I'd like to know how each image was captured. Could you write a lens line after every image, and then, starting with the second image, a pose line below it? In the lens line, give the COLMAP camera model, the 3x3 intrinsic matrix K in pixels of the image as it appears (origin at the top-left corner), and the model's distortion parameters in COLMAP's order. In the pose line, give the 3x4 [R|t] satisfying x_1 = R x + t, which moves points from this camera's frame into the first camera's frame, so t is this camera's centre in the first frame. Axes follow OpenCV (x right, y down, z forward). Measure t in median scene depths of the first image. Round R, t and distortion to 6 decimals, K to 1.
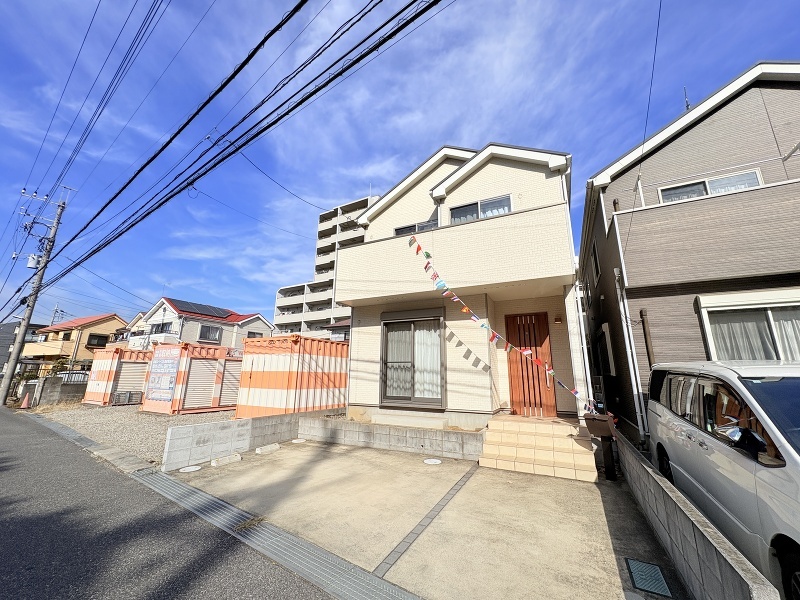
lens RADIAL K [[317.5, 0, 399.4], [0, 317.5, 297.5], [0, 0, 1]] dist [0.000951, 0.000001]
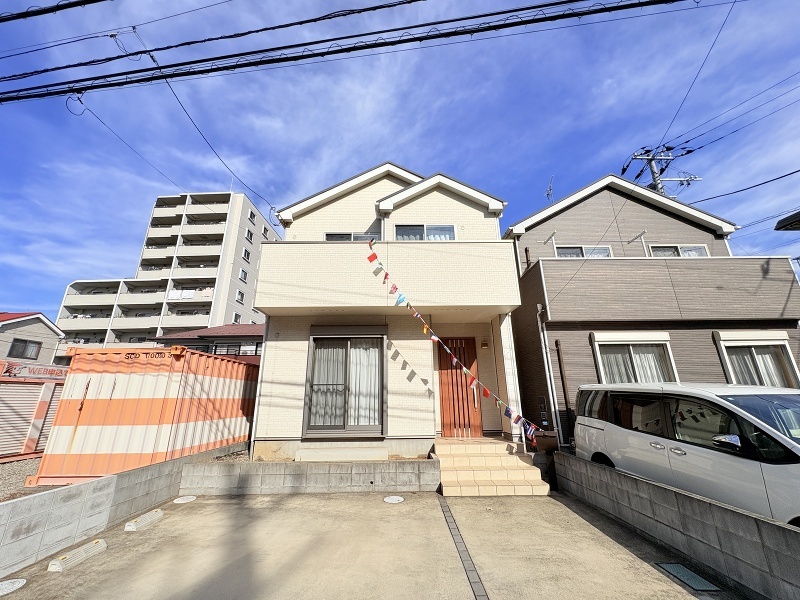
lens RADIAL K [[317.5, 0, 399.4], [0, 317.5, 297.5], [0, 0, 1]] dist [0.000951, 0.000001]
pose [[0.886326, 0.119927, 0.447263, -0.250206], [-0.090226, 0.992095, -0.087218, 0.027381], [-0.454187, 0.036948, 0.890140, 0.138976]]
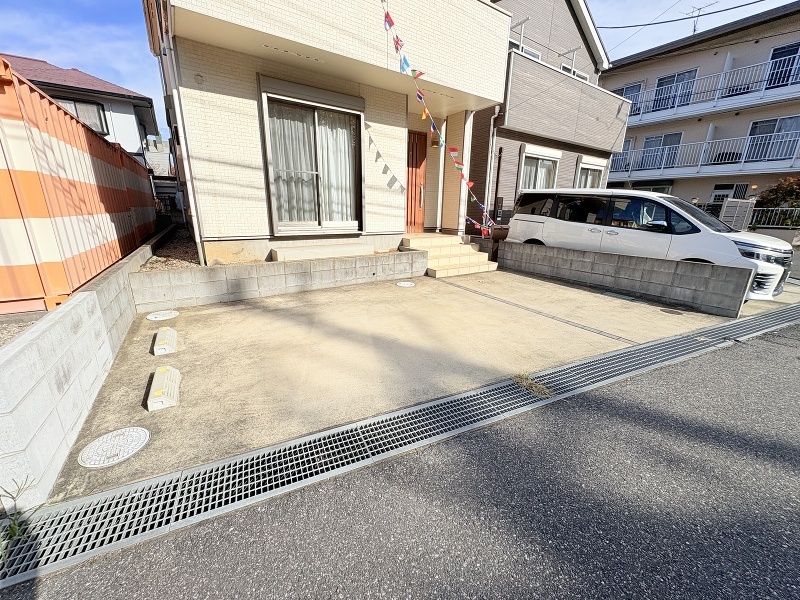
lens RADIAL K [[317.5, 0, 399.4], [0, 317.5, 297.5], [0, 0, 1]] dist [0.000951, 0.000001]
pose [[0.482172, -0.241850, 0.842033, -0.527869], [-0.219661, 0.897064, 0.383439, 0.138557], [-0.848092, -0.369845, 0.379414, 0.466777]]
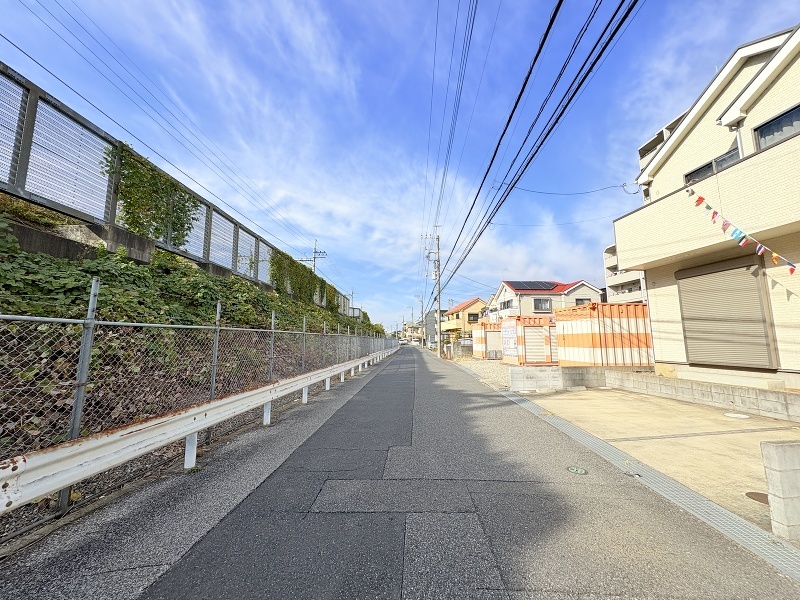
lens RADIAL K [[317.5, 0, 399.4], [0, 317.5, 297.5], [0, 0, 1]] dist [0.000951, 0.000001]
pose [[0.547424, -0.126797, -0.827194, 0.293059], [0.213401, 0.976928, -0.008524, -0.049719], [0.809189, -0.171857, 0.561852, -0.267322]]
